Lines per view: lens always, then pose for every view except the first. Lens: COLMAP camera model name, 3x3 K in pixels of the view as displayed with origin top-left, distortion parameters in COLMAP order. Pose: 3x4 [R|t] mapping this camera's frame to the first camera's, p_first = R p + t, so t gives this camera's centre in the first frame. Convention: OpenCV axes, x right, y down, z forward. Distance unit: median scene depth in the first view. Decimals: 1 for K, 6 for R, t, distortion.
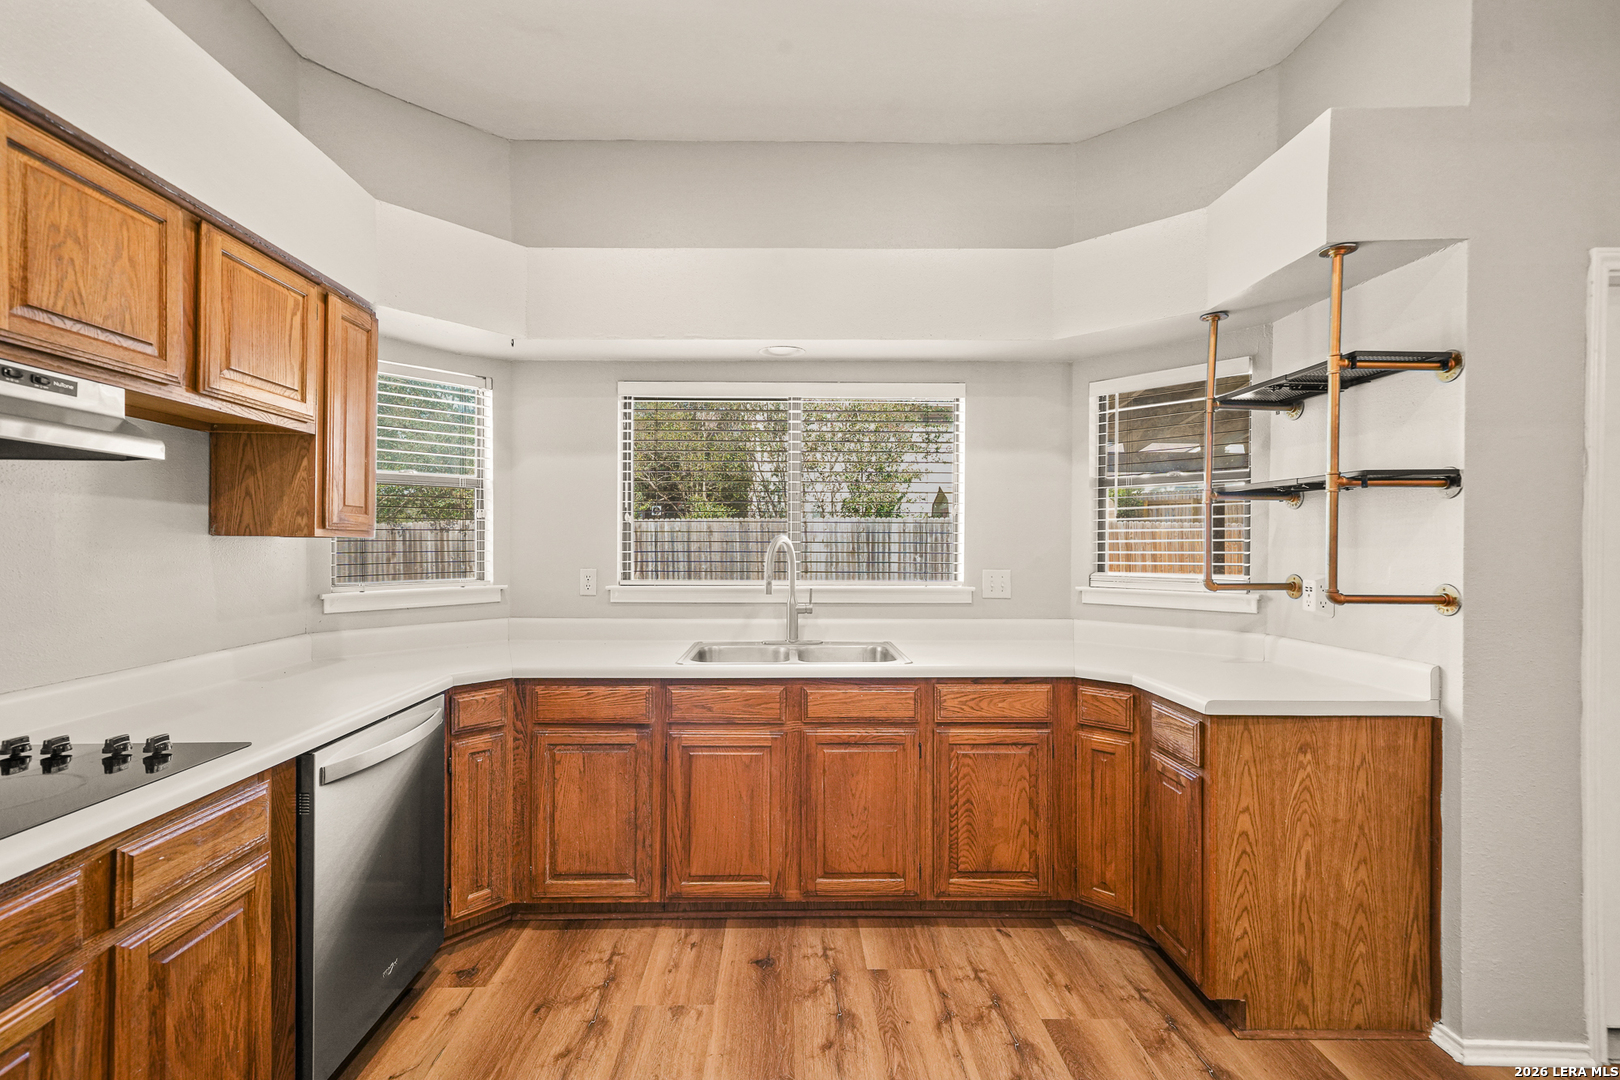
lens RADIAL K [[702.8, 0, 798.6], [0, 702.8, 542.5], [0, 0, 1]] dist [0.007460, 0.001173]
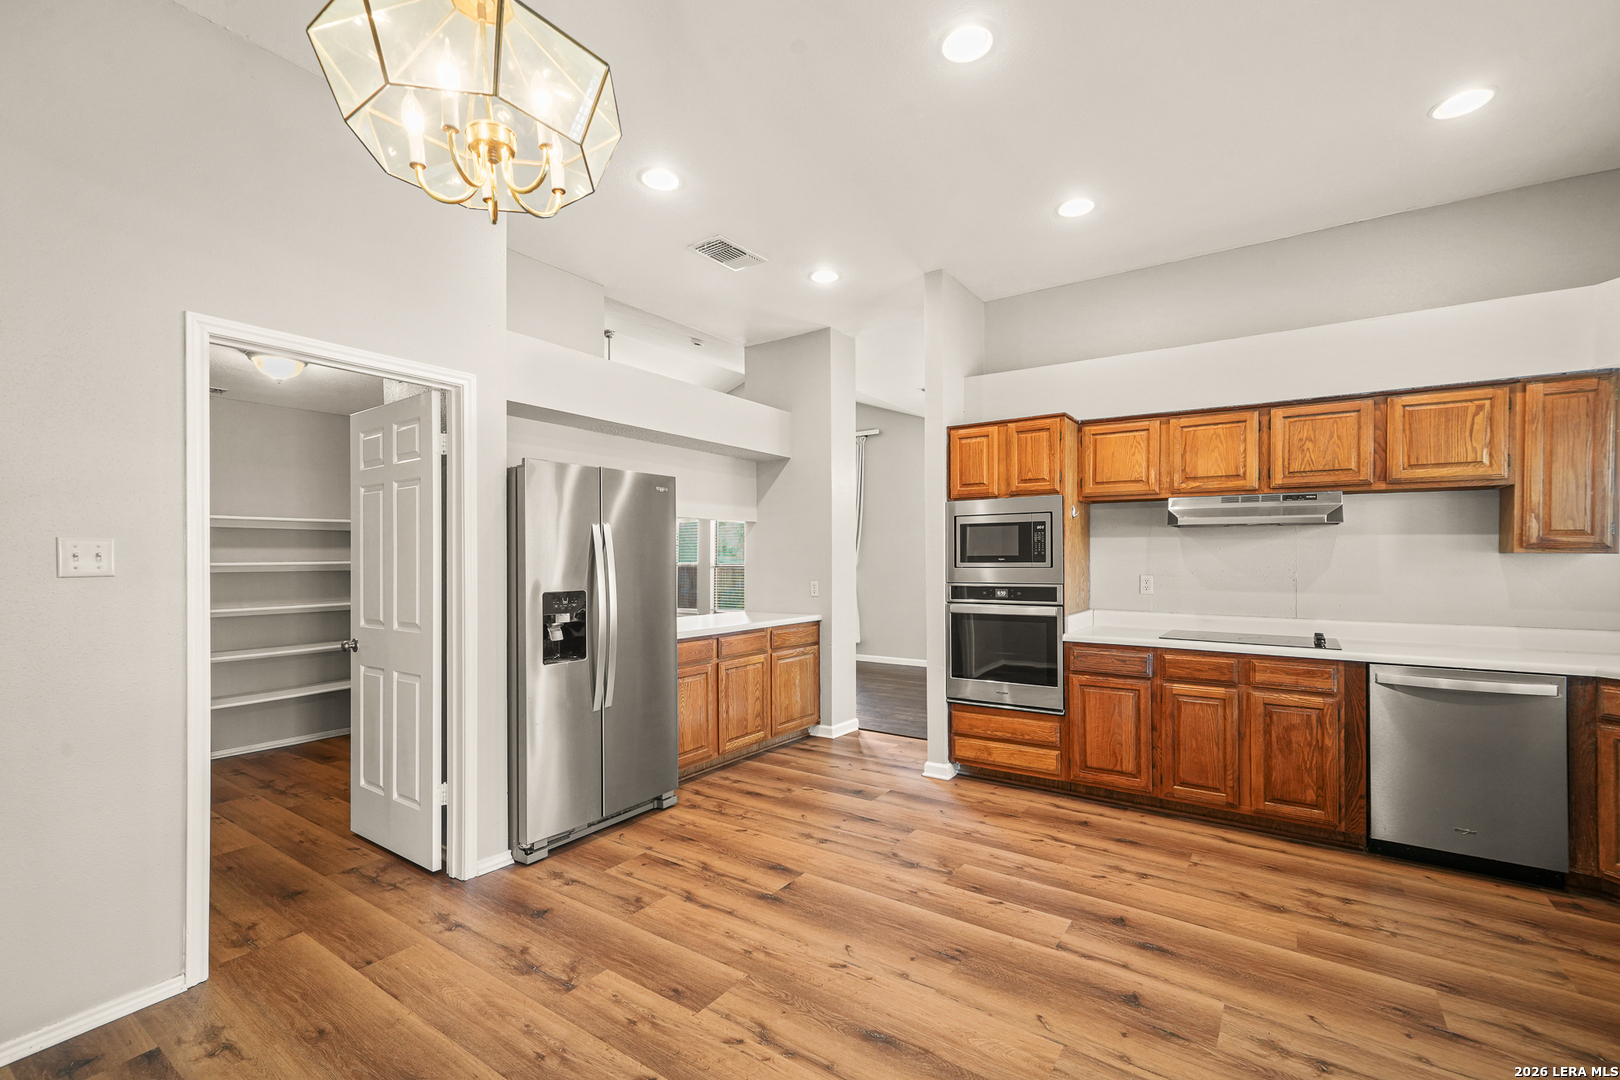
lens RADIAL K [[704.9, 0, 807.7], [0, 704.9, 562.0], [0, 0, 1]] dist [0.002760, 0.000866]
pose [[-0.588848, 0.001252, -0.808243, 1.199709], [-0.001900, 0.999994, 0.002934, 0.007222], [0.808242, 0.003263, -0.588842, 0.585429]]
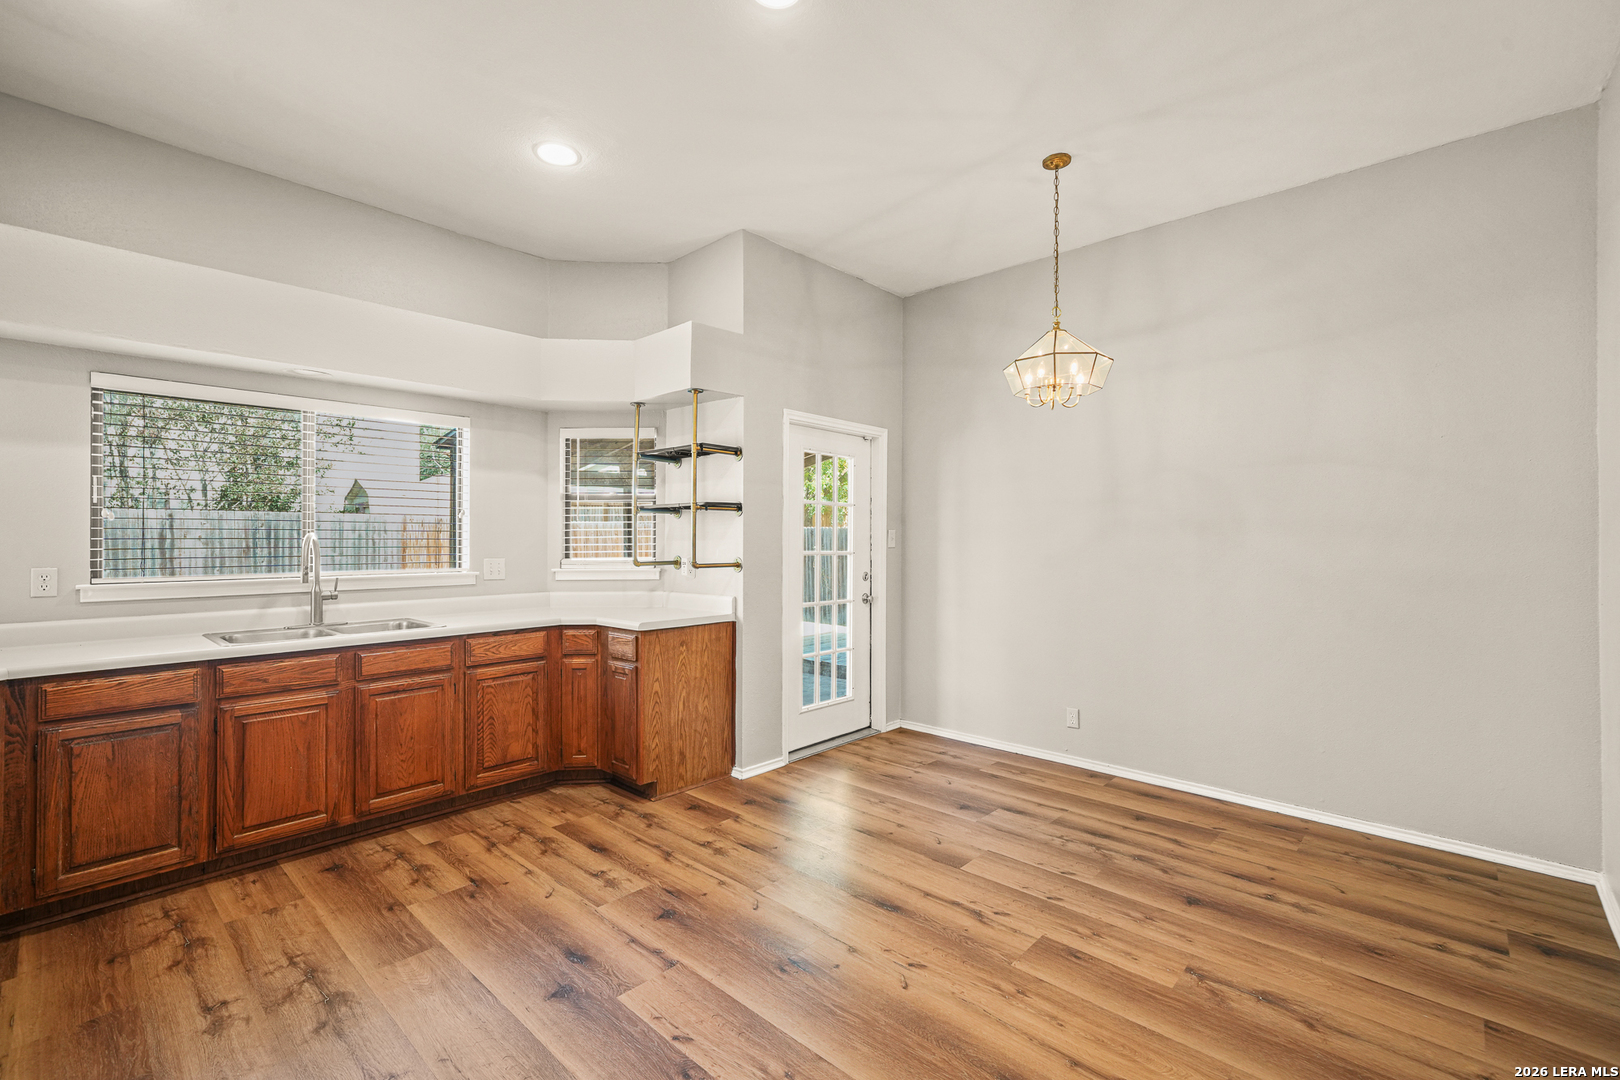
lens RADIAL K [[698.9, 0, 811.9], [0, 698.9, 542.2], [0, 0, 1]] dist [0.001666, 0.005169]
pose [[0.691173, -0.007060, 0.722655, -0.339529], [0.003736, 0.999974, 0.006197, 0.001623], [-0.722679, -0.001583, 0.691182, -0.467648]]
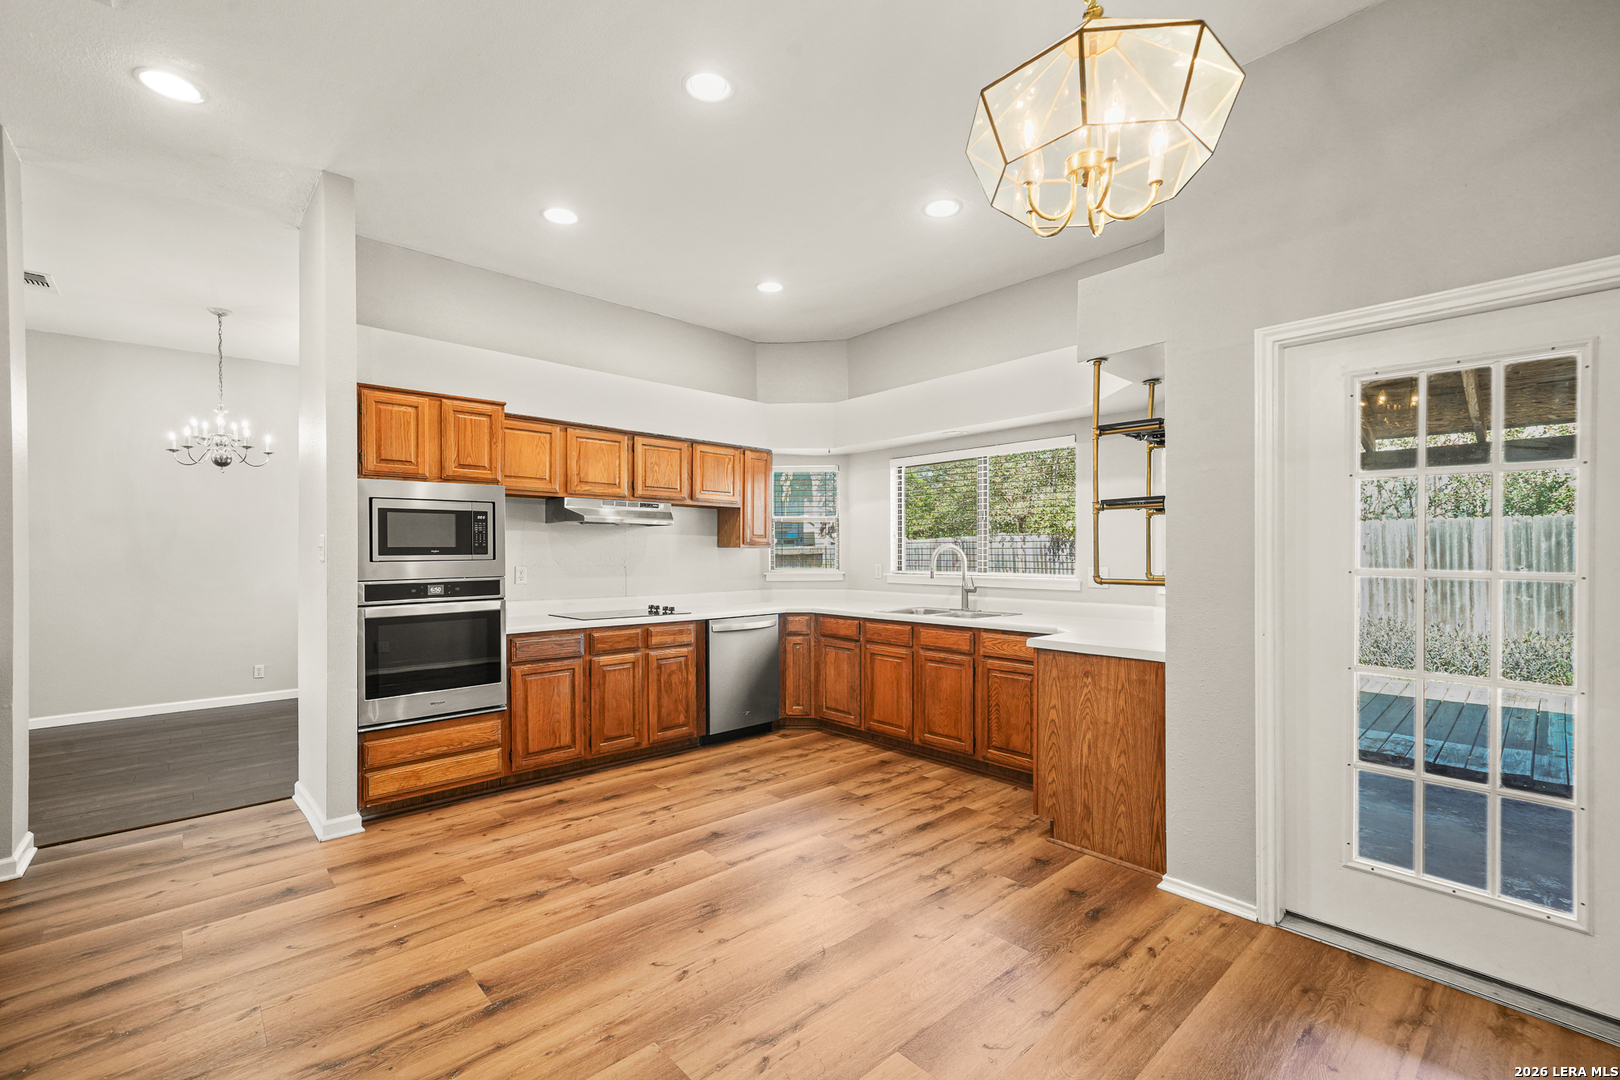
lens RADIAL K [[699.2, 0, 815.8], [0, 699.2, 556.1], [0, 0, 1]] dist [0.002089, 0.000265]
pose [[0.663644, -0.000124, -0.748048, 1.194255], [0.003863, 0.999987, 0.003261, 0.012936], [0.748038, -0.005054, 0.663636, -0.407771]]
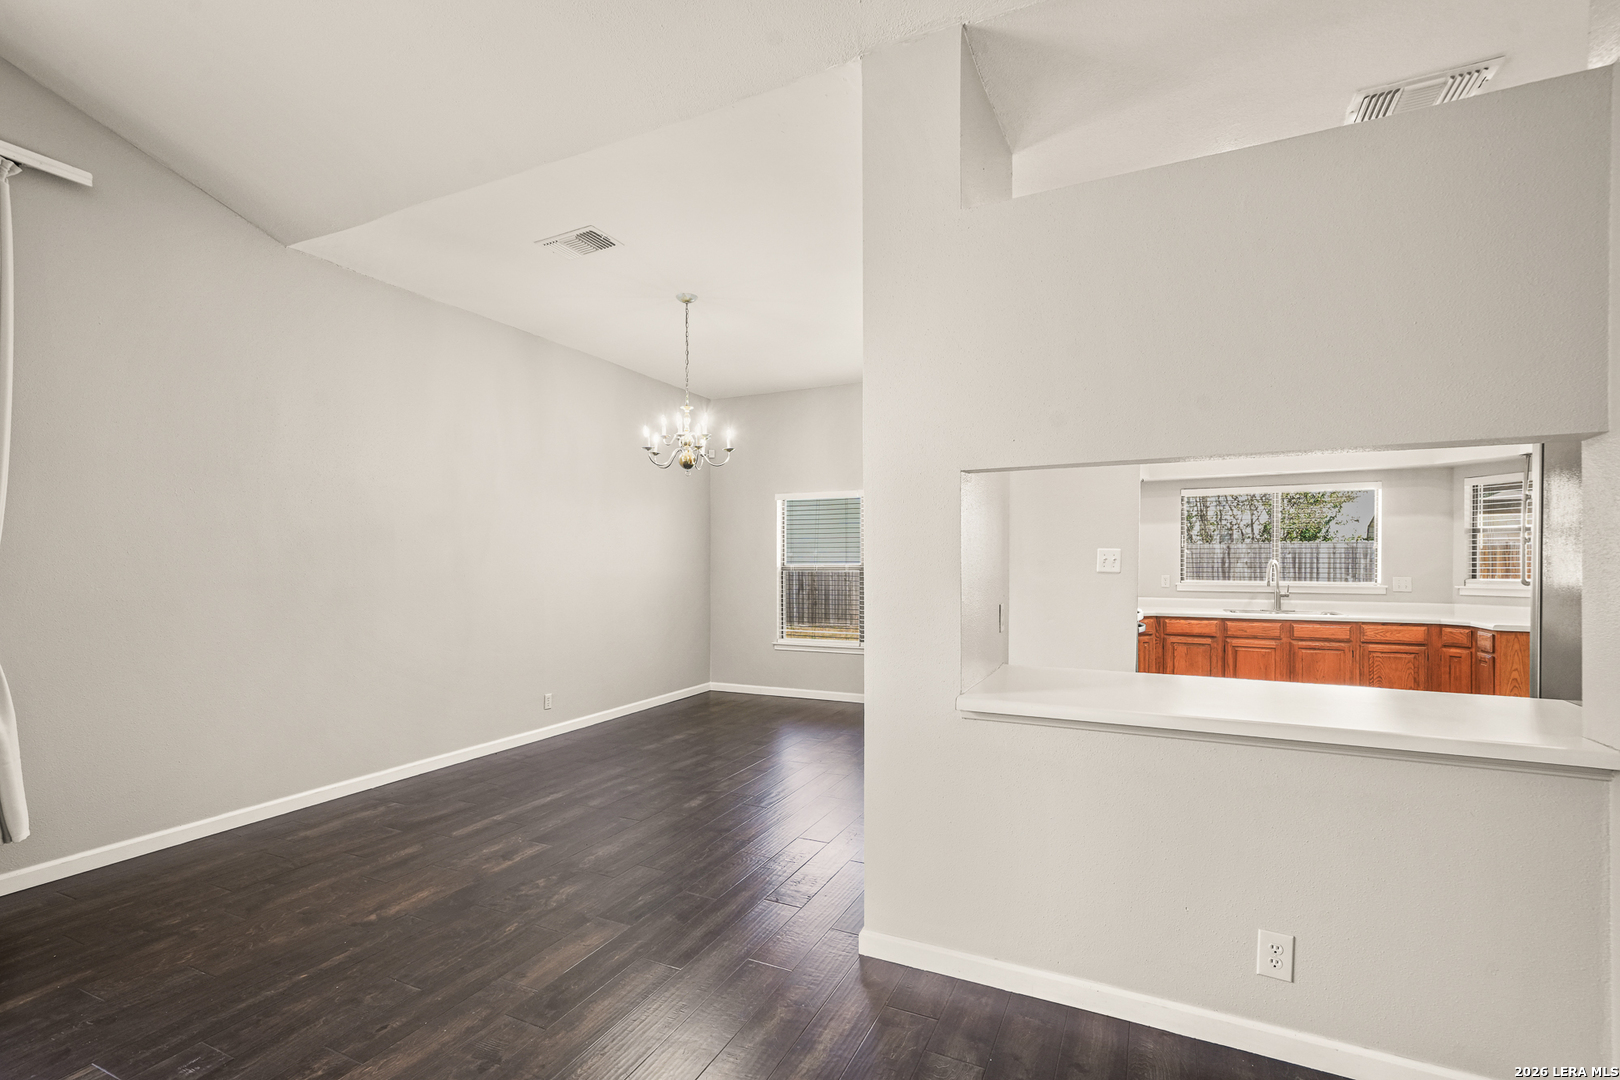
lens RADIAL K [[732.6, 0, 802.3], [0, 732.6, 569.5], [0, 0, 1]] dist [0.009143, -0.000084]
pose [[0.891210, 0.001735, -0.453587, -0.339923], [0.000106, 0.999992, 0.004033, 0.012260], [0.453591, -0.003642, 0.891203, -1.962766]]
